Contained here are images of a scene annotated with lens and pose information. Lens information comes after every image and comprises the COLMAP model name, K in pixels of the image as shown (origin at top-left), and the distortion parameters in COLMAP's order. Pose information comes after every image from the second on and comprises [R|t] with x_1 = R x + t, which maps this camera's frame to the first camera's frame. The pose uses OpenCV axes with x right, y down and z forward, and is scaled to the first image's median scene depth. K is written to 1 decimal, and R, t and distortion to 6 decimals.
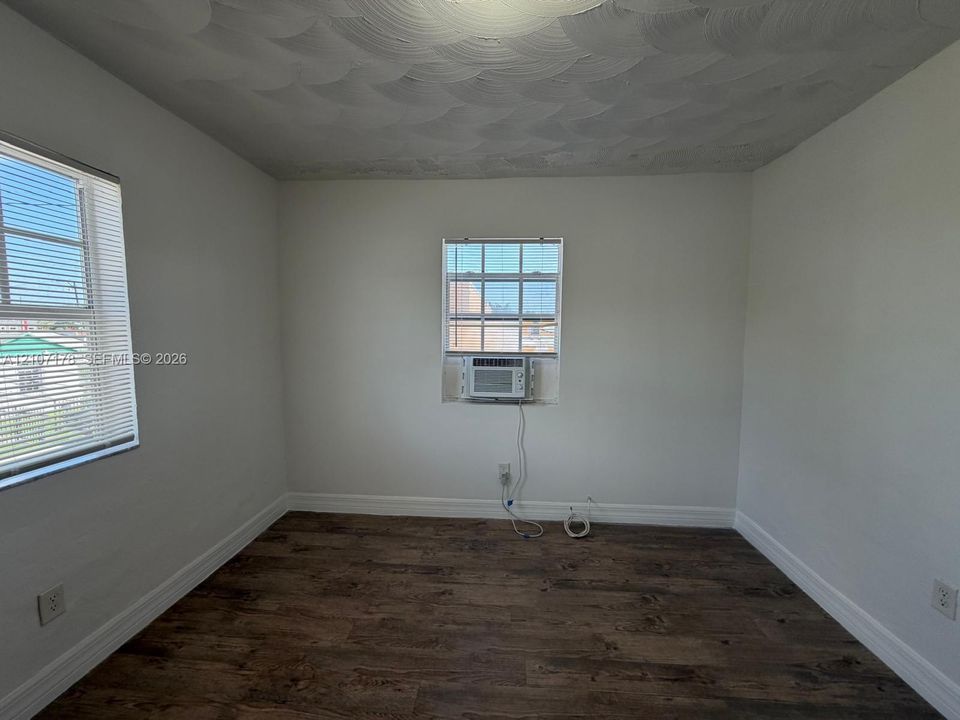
lens RADIAL K [[382.8, 0, 479.8], [0, 382.8, 361.3], [0, 0, 1]] dist [-0.001357, 0.000514]
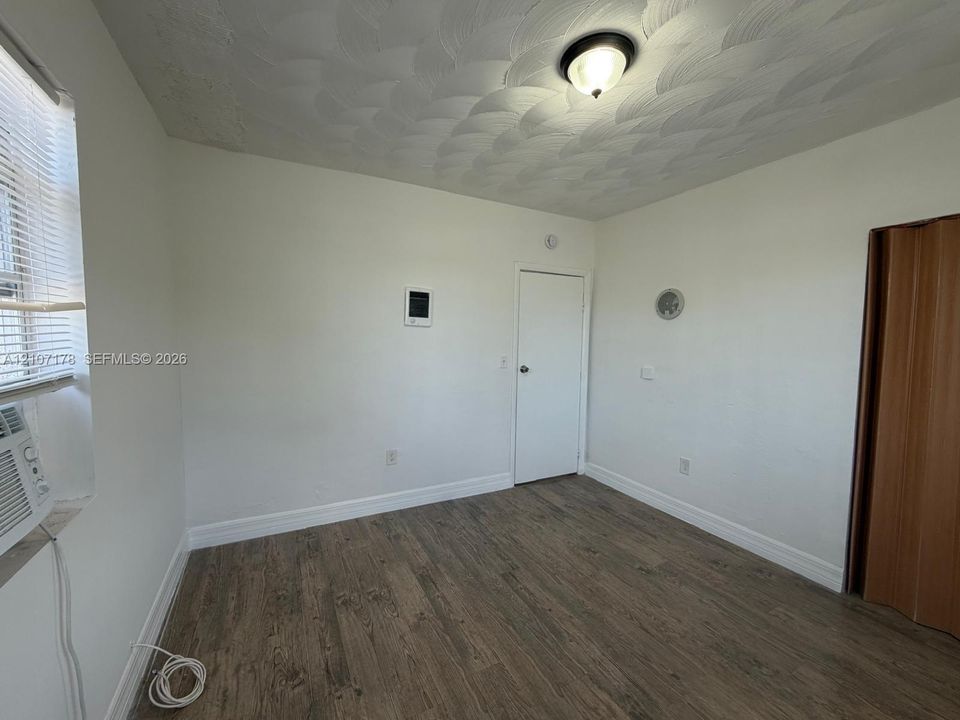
lens RADIAL K [[382.8, 0, 472.1], [0, 382.8, 356.0], [0, 0, 1]] dist [-0.001357, 0.000514]
pose [[-0.524705, -0.064655, 0.848825, -0.432525], [0.050061, 0.993042, 0.106586, -0.073767], [-0.849811, 0.098419, -0.517818, 0.967644]]
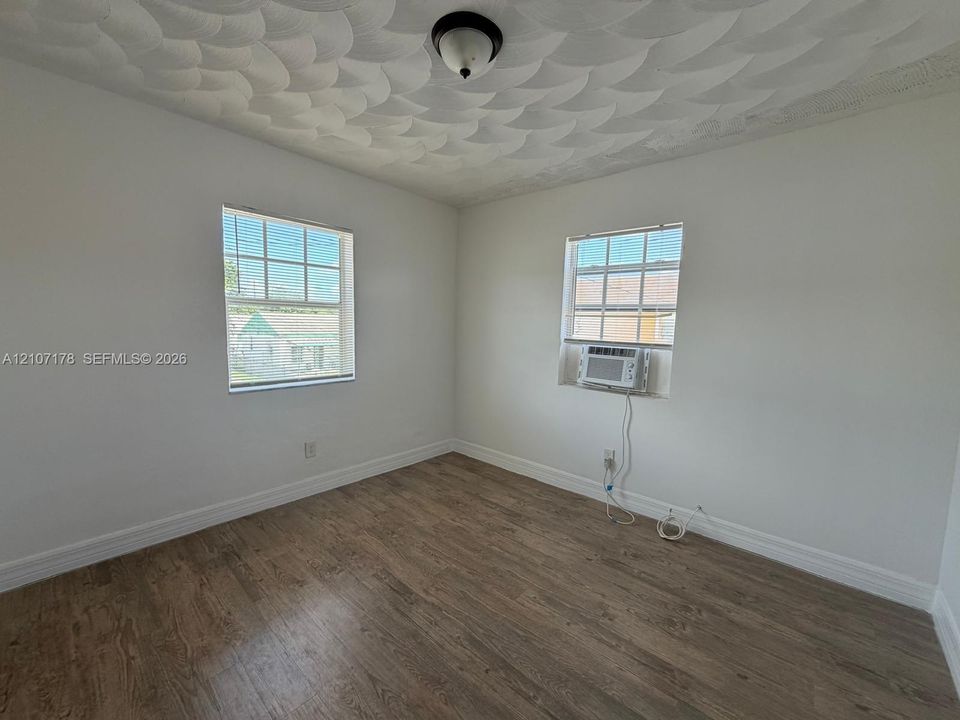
lens RADIAL K [[382.8, 0, 478.8], [0, 382.8, 362.0], [0, 0, 1]] dist [-0.001357, 0.000514]
pose [[0.792815, 0.077263, -0.604546, 0.454879], [-0.072193, 0.996854, 0.032726, 0.027386], [0.605172, 0.017698, 0.795898, -0.046326]]
